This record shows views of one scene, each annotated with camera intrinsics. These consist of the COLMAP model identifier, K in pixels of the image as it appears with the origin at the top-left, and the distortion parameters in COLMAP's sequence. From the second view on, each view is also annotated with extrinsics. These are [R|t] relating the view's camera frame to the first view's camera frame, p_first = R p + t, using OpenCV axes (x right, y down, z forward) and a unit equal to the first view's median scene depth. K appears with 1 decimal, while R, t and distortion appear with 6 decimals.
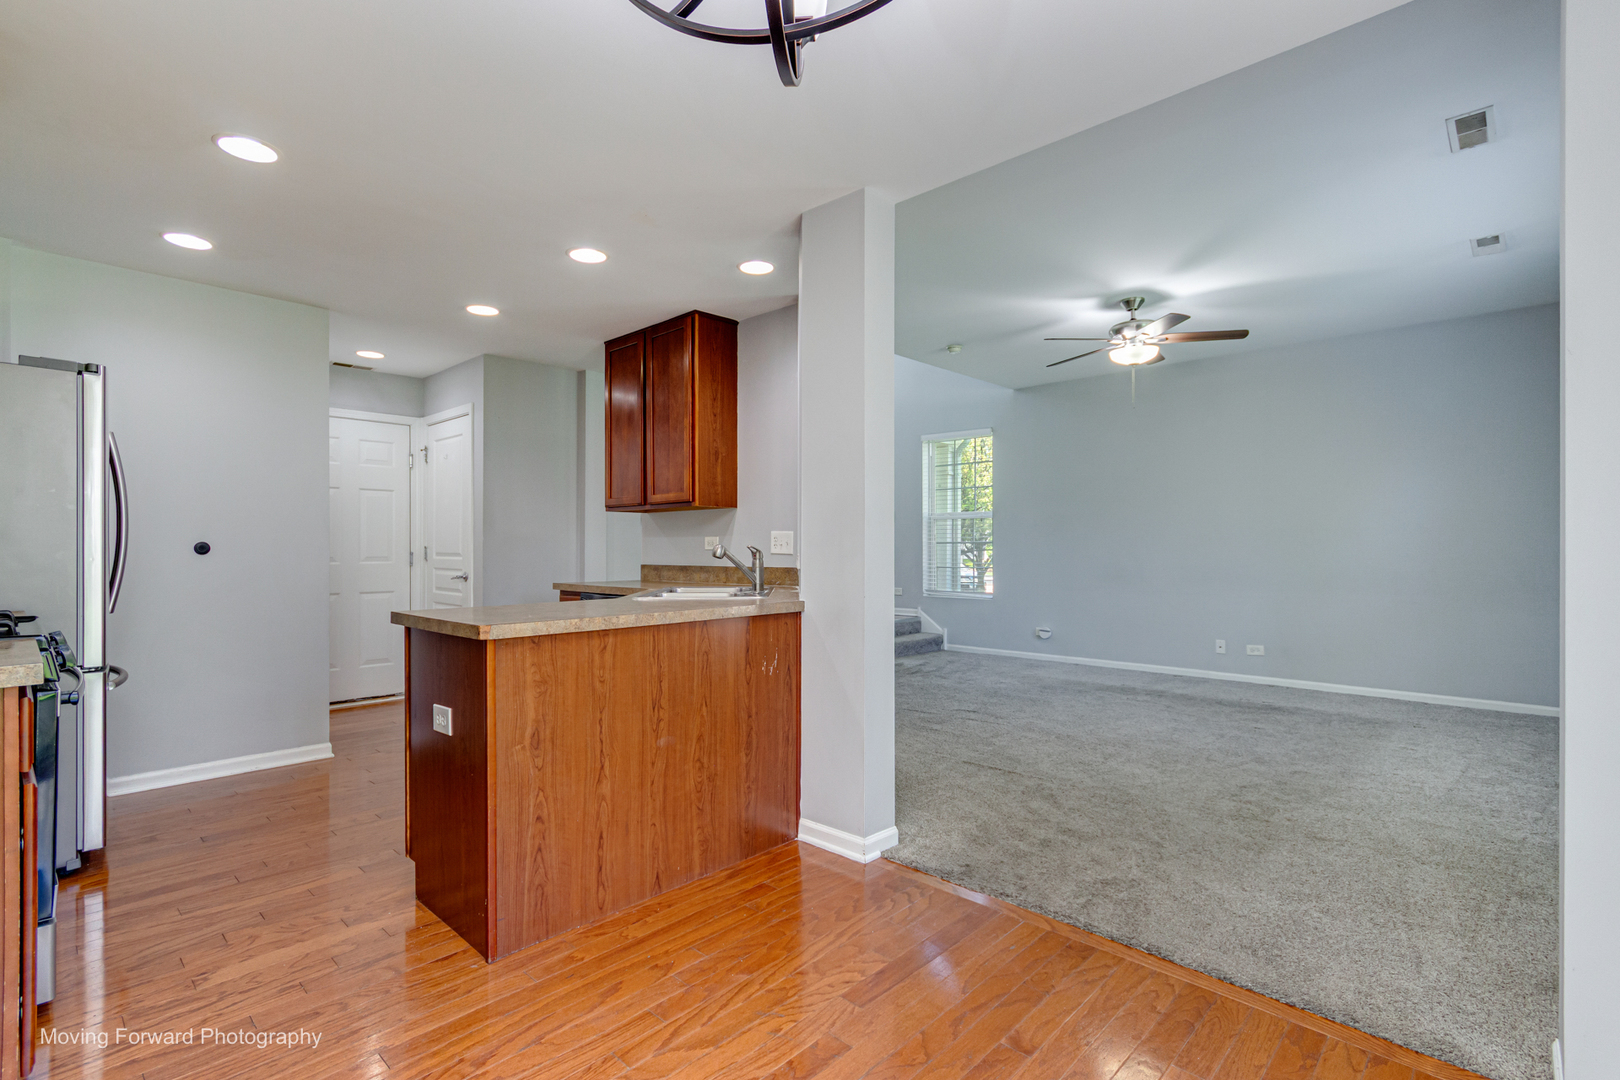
lens RADIAL K [[772.7, 0, 798.2], [0, 772.7, 549.5], [0, 0, 1]] dist [0.013056, 0.000481]
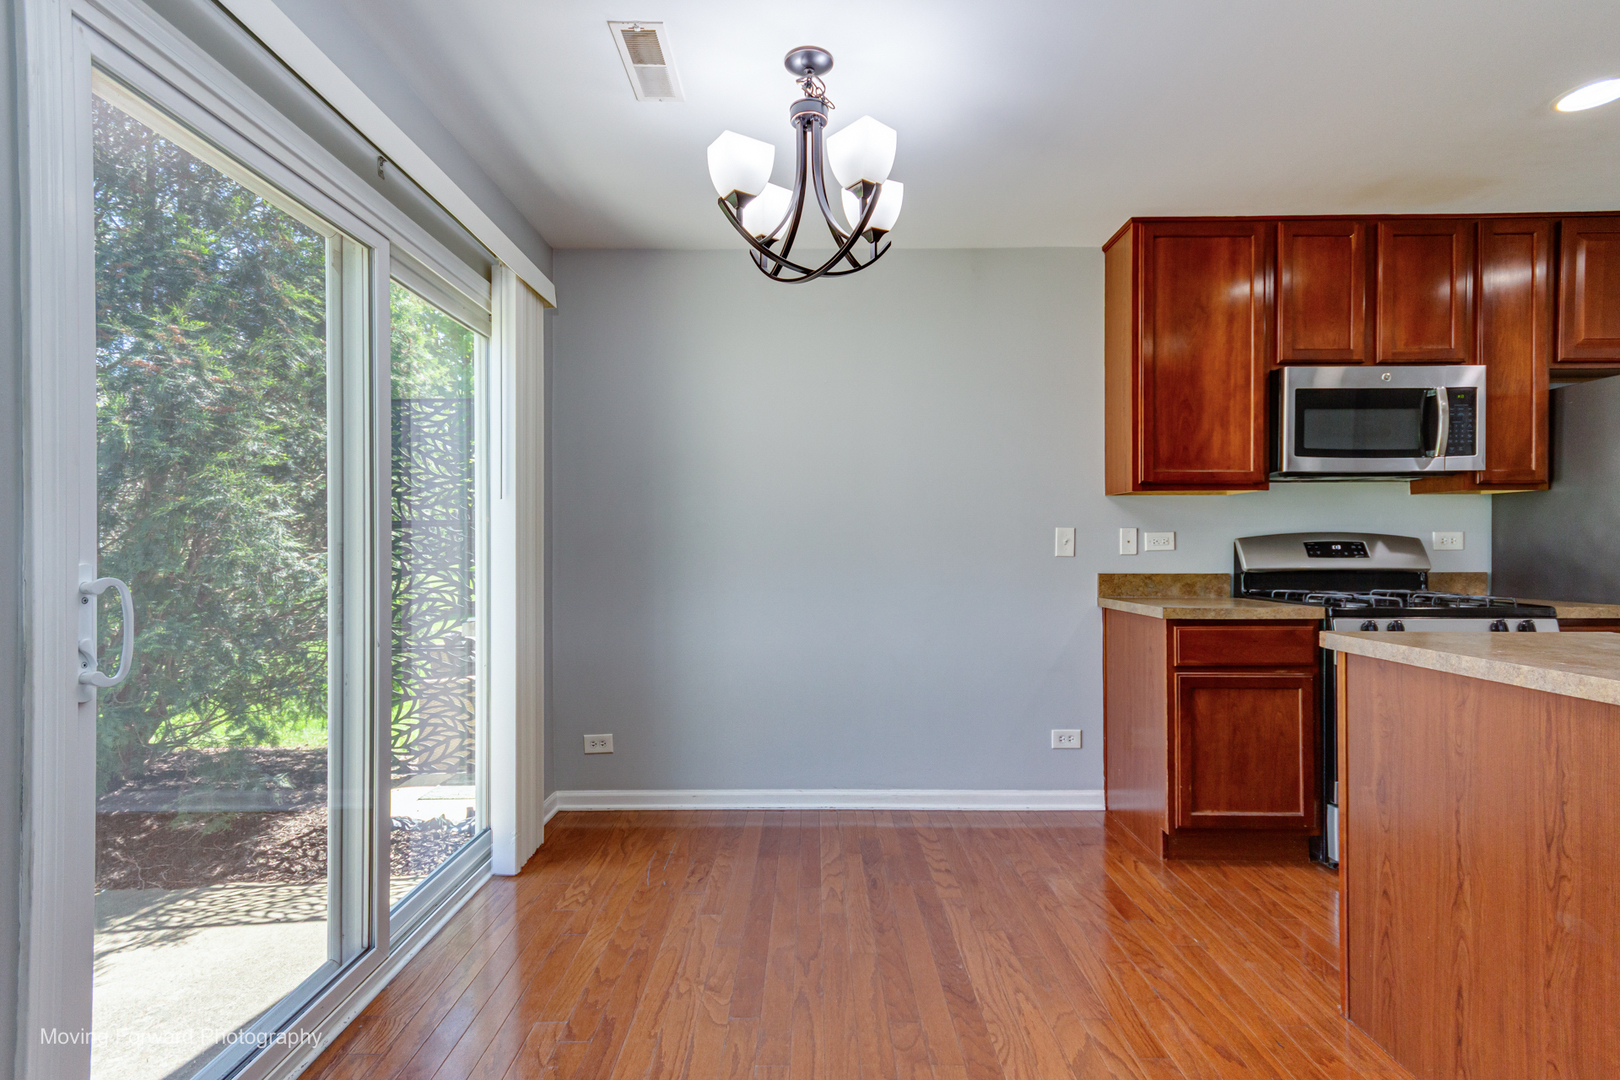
lens RADIAL K [[772.7, 0, 814.9], [0, 772.7, 551.5], [0, 0, 1]] dist [0.013056, 0.000481]
pose [[-0.716981, -0.001437, -0.697091, 0.508278], [-0.008649, 0.999939, 0.006835, 0.001287], [0.697039, 0.010930, -0.716950, 0.937891]]
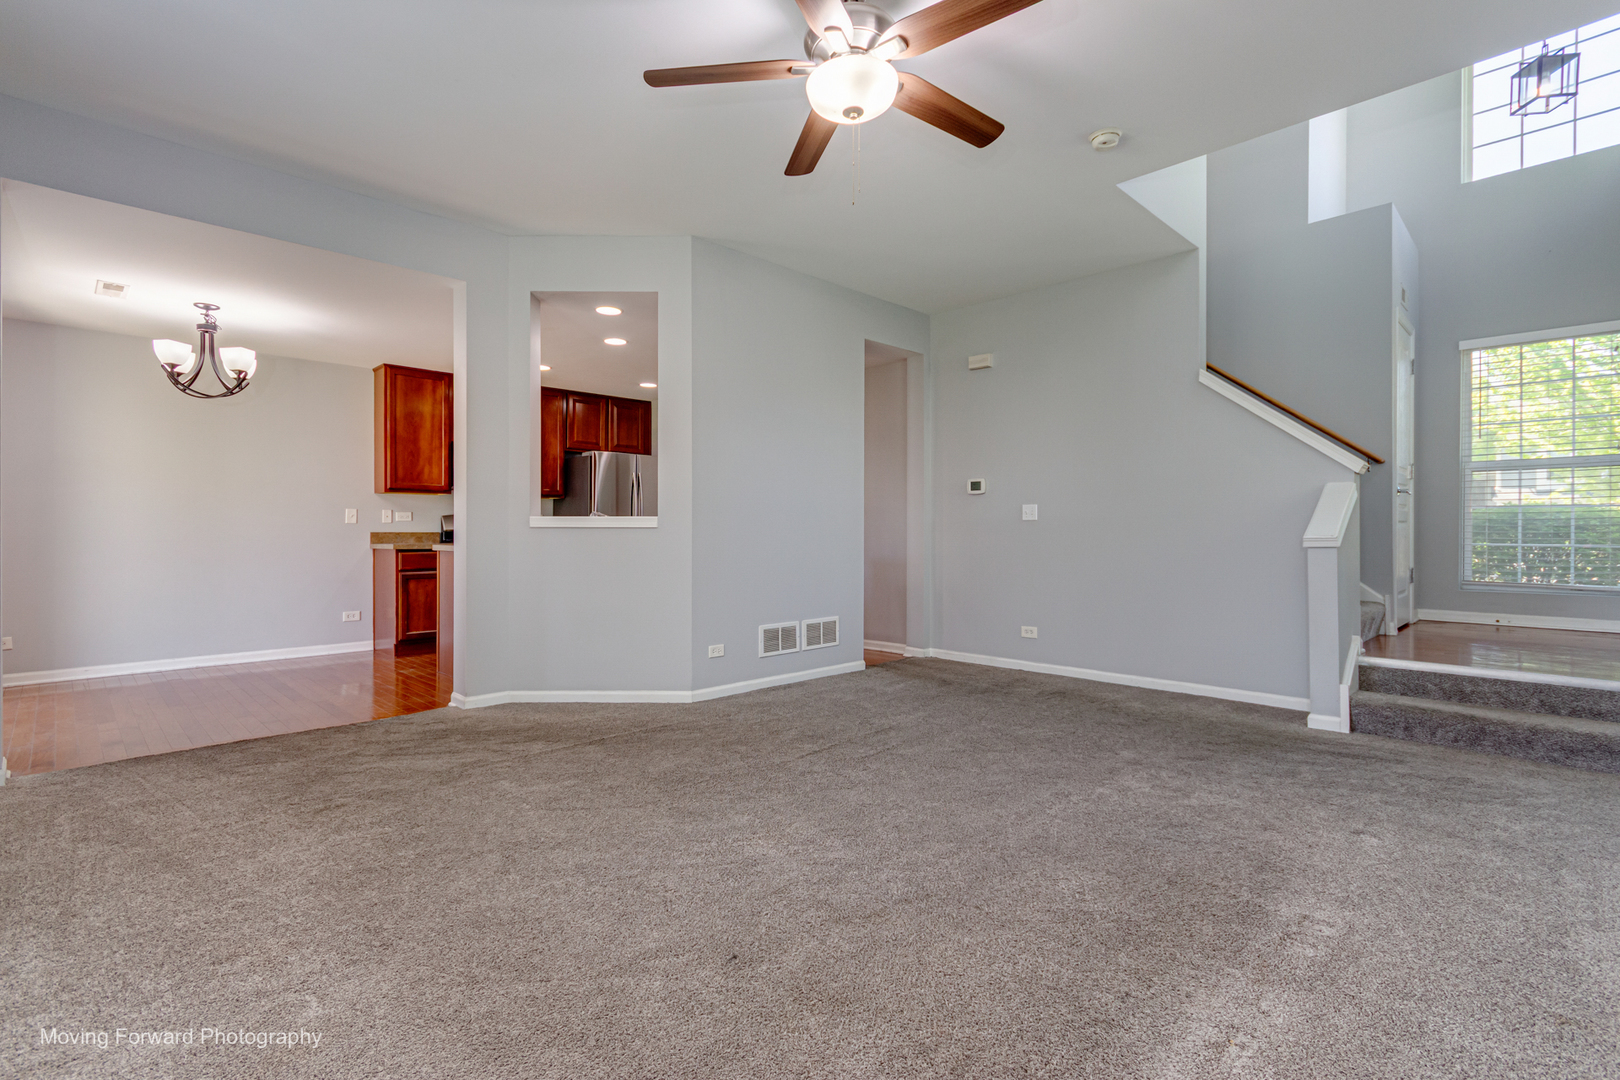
lens RADIAL K [[747.7, 0, 814.2], [0, 747.7, 530.0], [0, 0, 1]] dist [-0.001968, 0.000214]
pose [[-0.007330, -0.002772, -0.999969, 1.576719], [-0.009074, 0.999955, -0.002706, 0.025431], [0.999932, 0.009053, -0.007355, 1.713463]]
